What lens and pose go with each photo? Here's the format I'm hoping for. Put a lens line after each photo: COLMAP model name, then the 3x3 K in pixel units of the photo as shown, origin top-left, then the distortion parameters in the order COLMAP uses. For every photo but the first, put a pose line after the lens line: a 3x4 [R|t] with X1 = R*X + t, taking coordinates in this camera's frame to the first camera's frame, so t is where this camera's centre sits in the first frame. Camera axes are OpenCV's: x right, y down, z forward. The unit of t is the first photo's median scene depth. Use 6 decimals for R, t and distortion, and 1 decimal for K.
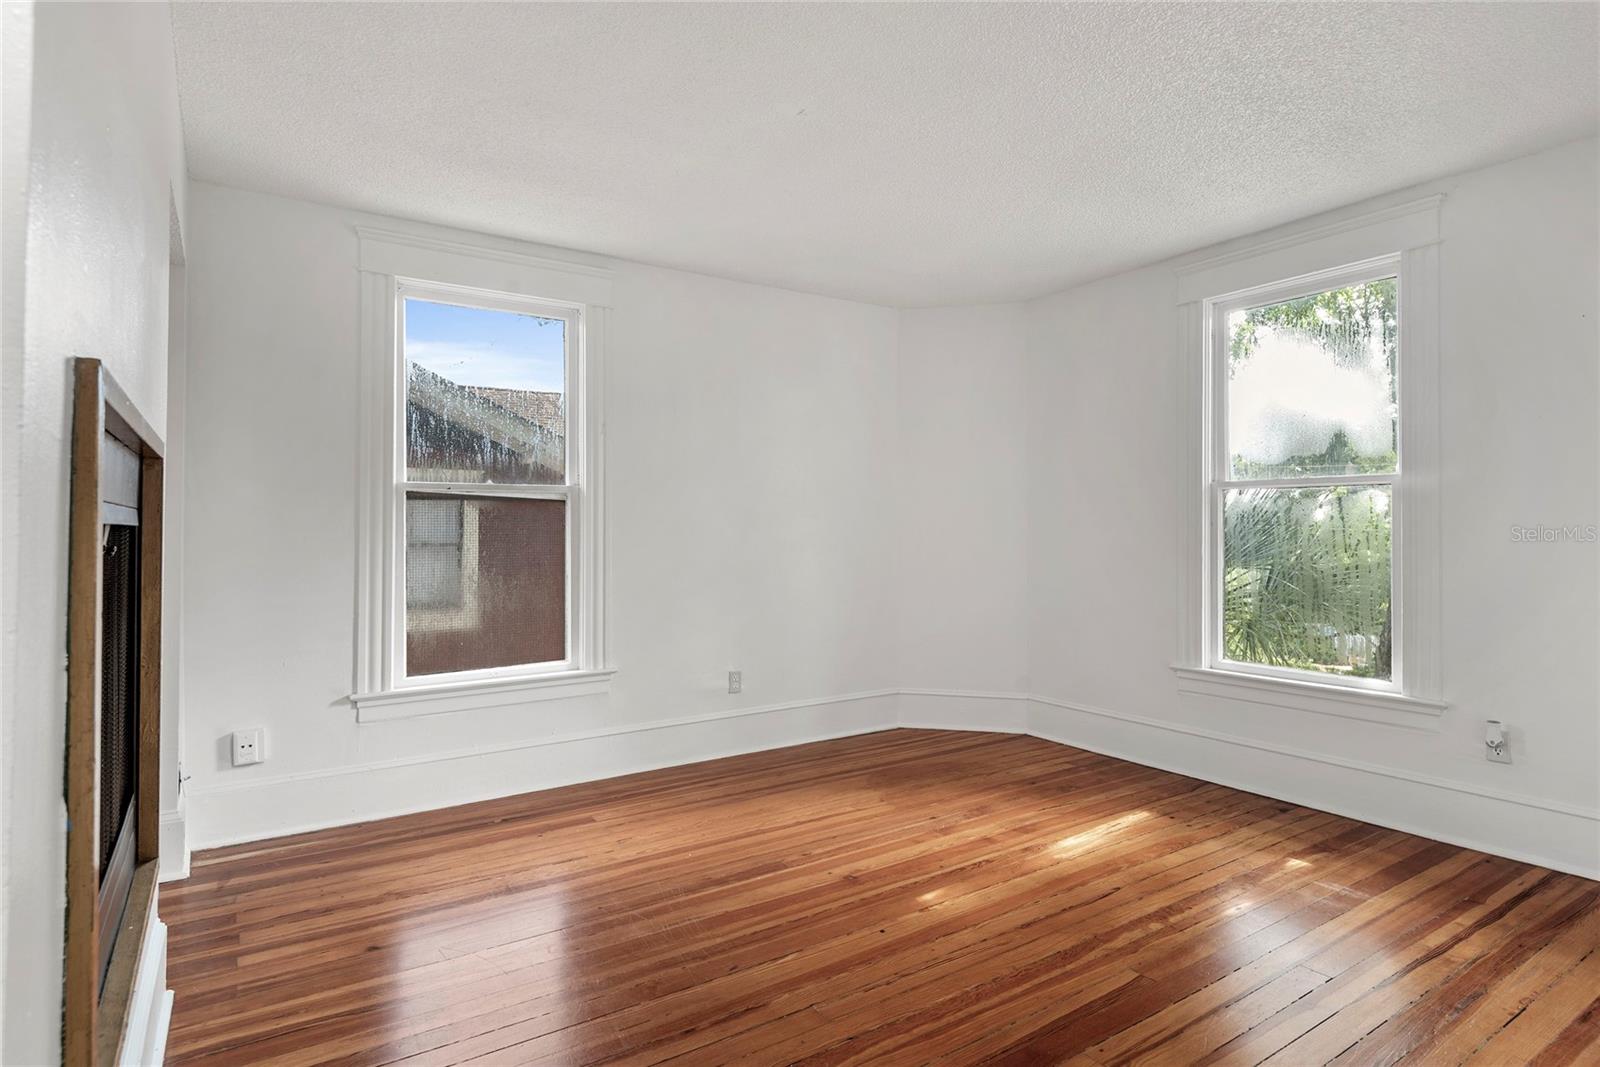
lens RADIAL K [[840.8, 0, 809.3], [0, 840.8, 520.7], [0, 0, 1]] dist [0.001841, -0.000590]
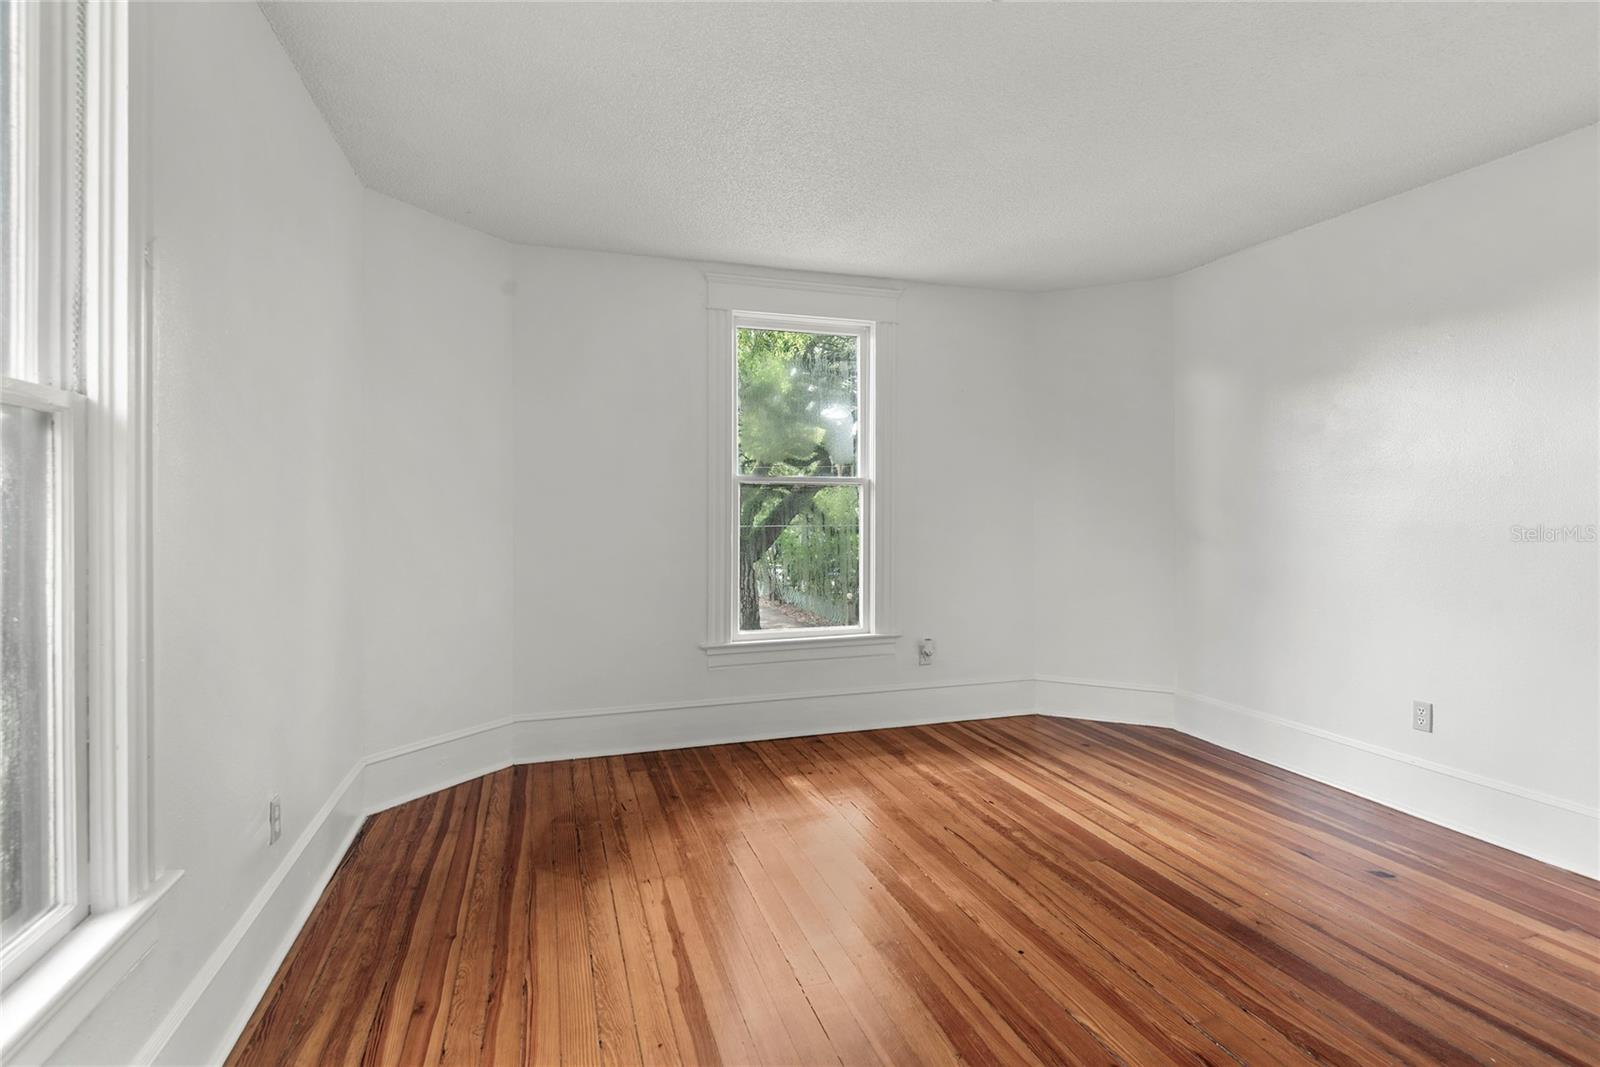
lens RADIAL K [[815.2, 0, 810.2], [0, 815.2, 512.2], [0, 0, 1]] dist [0.015175, -0.000706]
pose [[0.269068, -0.002749, 0.963117, -0.656067], [-0.007292, 0.999961, 0.004892, 0.002621], [-0.963093, -0.008339, 0.269038, 0.769466]]
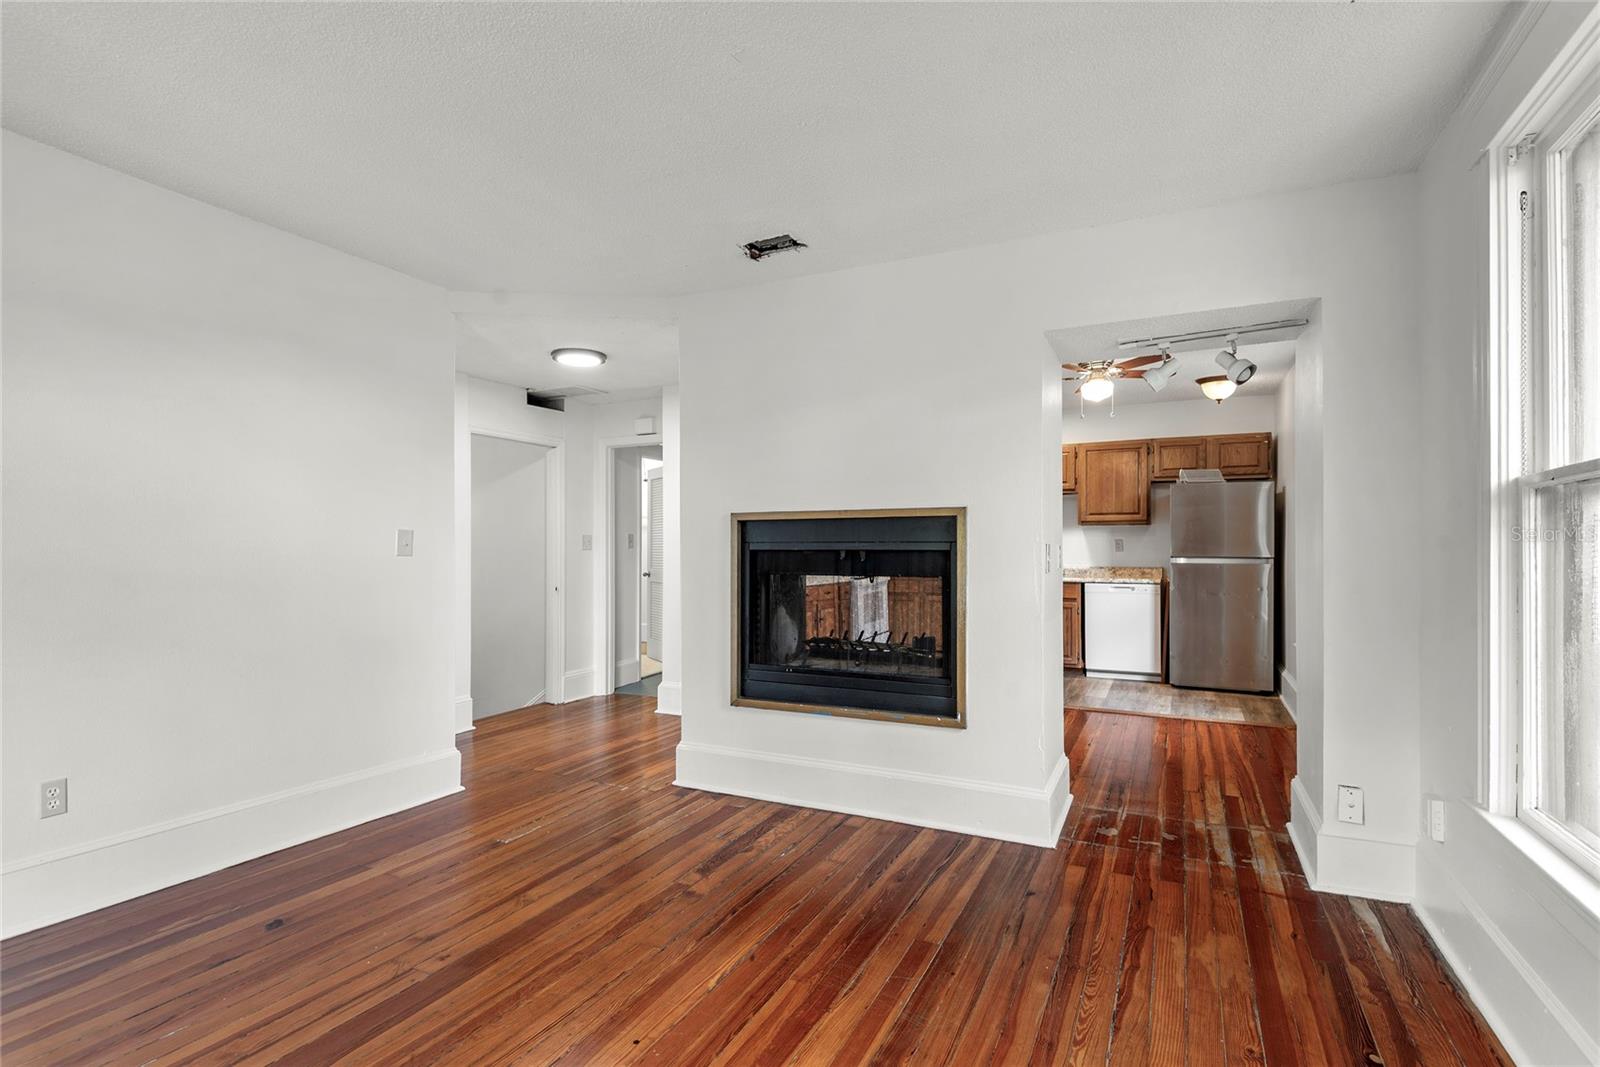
lens RADIAL K [[774.9, 0, 801.0], [0, 774.9, 551.9], [0, 0, 1]] dist [0.021010, -0.034951]
pose [[-0.864348, -0.000922, -0.502893, 0.257375], [0.002285, 0.999981, -0.005760, 0.010558], [0.502888, -0.006128, -0.864330, 1.360047]]
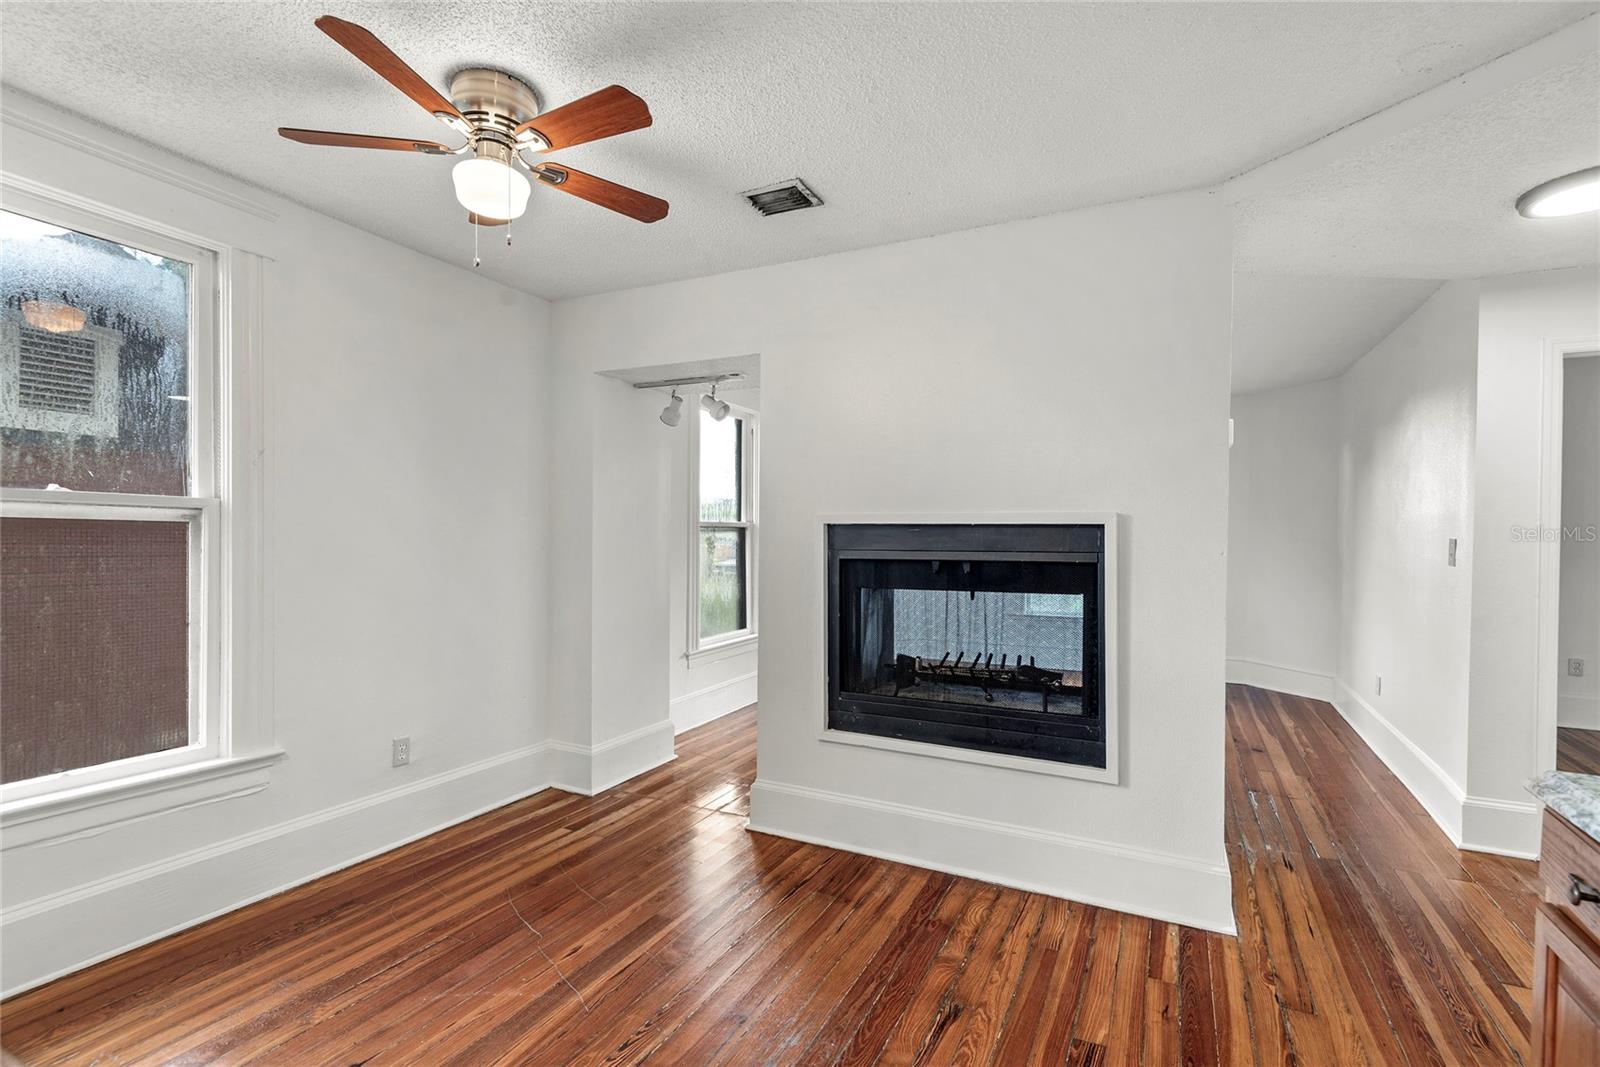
lens RADIAL K [[727.7, 0, 800.0], [0, 727.7, 533.5], [0, 0, 1]] dist [-0.000066, 0.000493]
pose [[0.874857, 0.001204, 0.484380, -1.109898], [-0.009046, 0.999863, 0.013853, -0.045675], [-0.484297, -0.016501, 0.874748, -0.356768]]
